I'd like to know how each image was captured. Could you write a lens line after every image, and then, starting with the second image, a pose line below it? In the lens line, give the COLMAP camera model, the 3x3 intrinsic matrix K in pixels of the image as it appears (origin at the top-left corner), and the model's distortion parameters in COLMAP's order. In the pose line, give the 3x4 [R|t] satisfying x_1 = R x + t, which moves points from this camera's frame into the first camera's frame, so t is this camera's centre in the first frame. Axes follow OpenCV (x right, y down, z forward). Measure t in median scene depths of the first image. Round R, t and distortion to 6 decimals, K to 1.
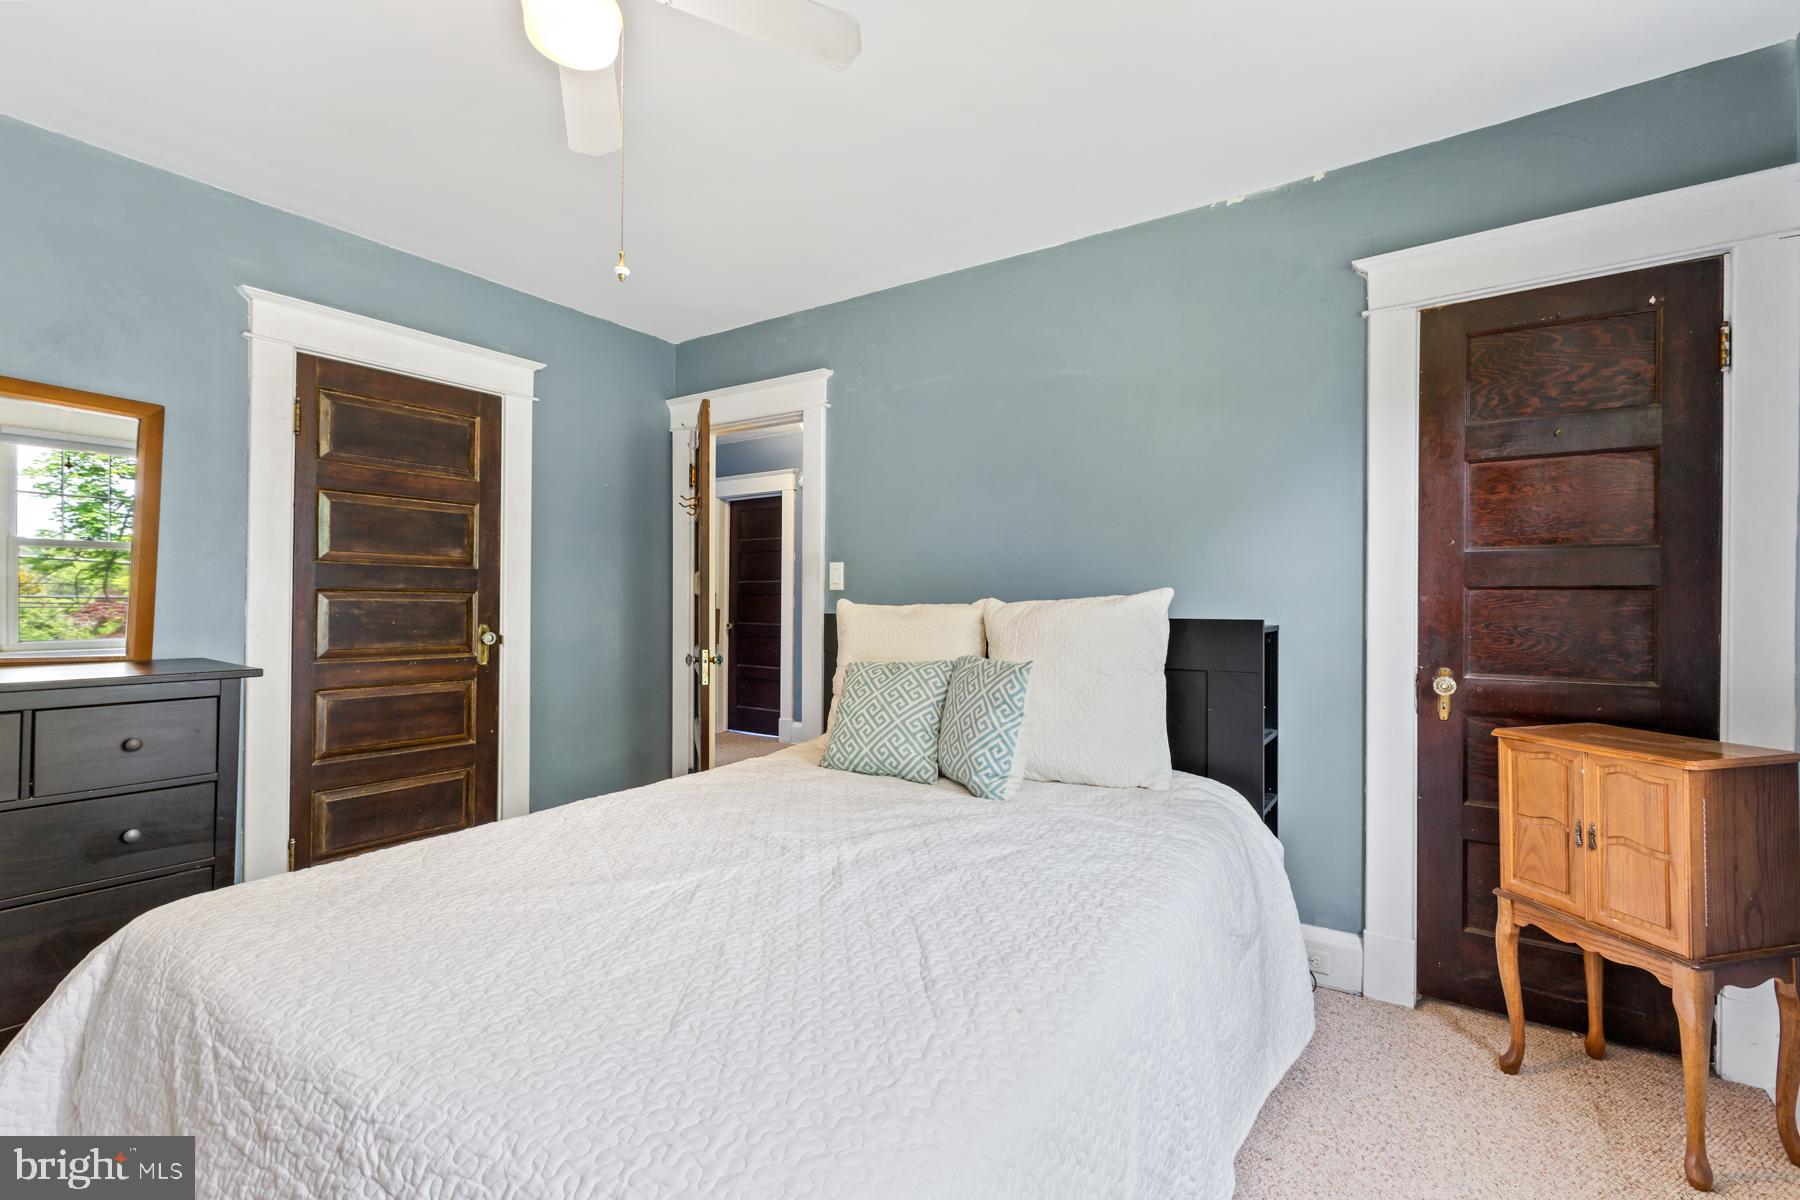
lens RADIAL K [[812.8, 0, 900.2], [0, 812.8, 592.8], [0, 0, 1]] dist [-0.002451, -0.000316]
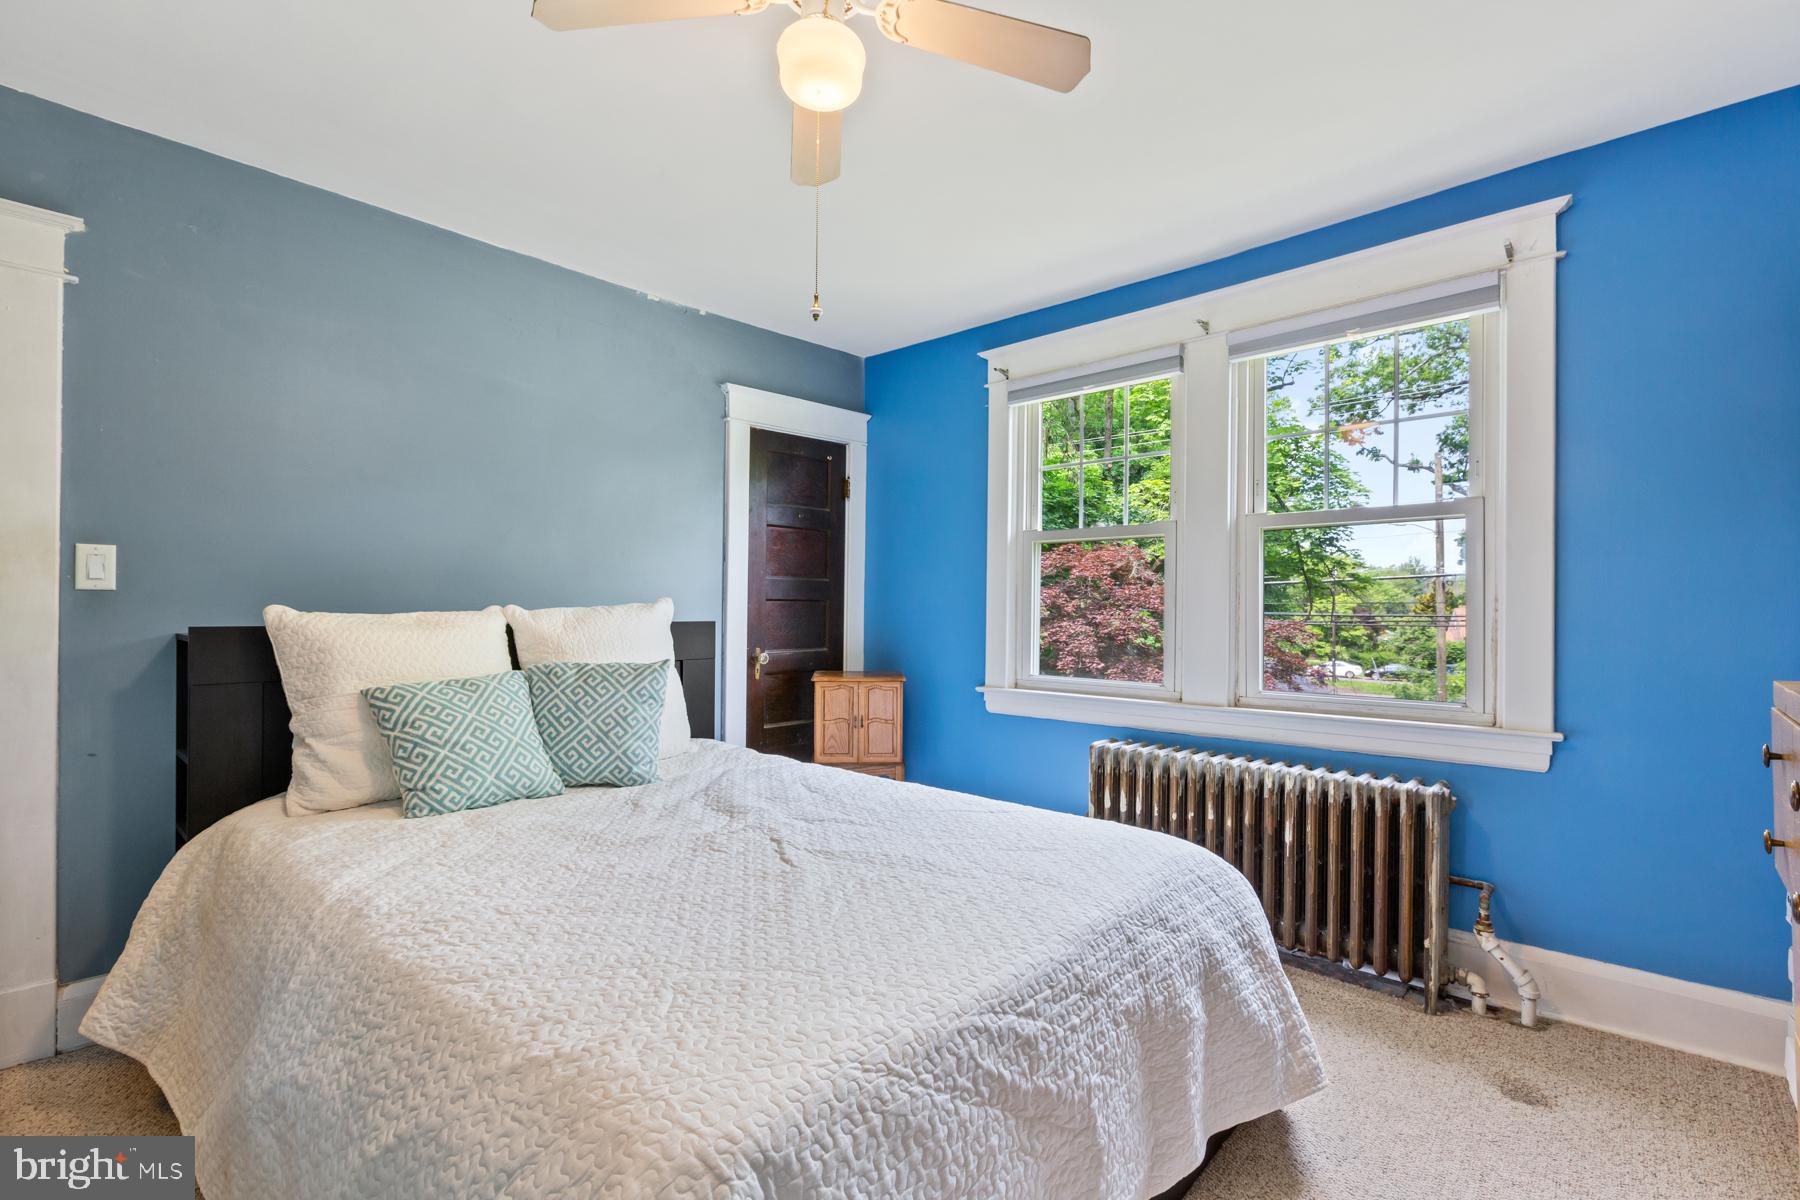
lens RADIAL K [[812.8, 0, 907.4], [0, 812.8, 606.5], [0, 0, 1]] dist [-0.002451, -0.000316]
pose [[0.125912, -0.001106, 0.992041, -0.850037], [-0.012482, 0.999918, 0.002699, 0.000542], [-0.991963, -0.012723, 0.125888, 0.444299]]
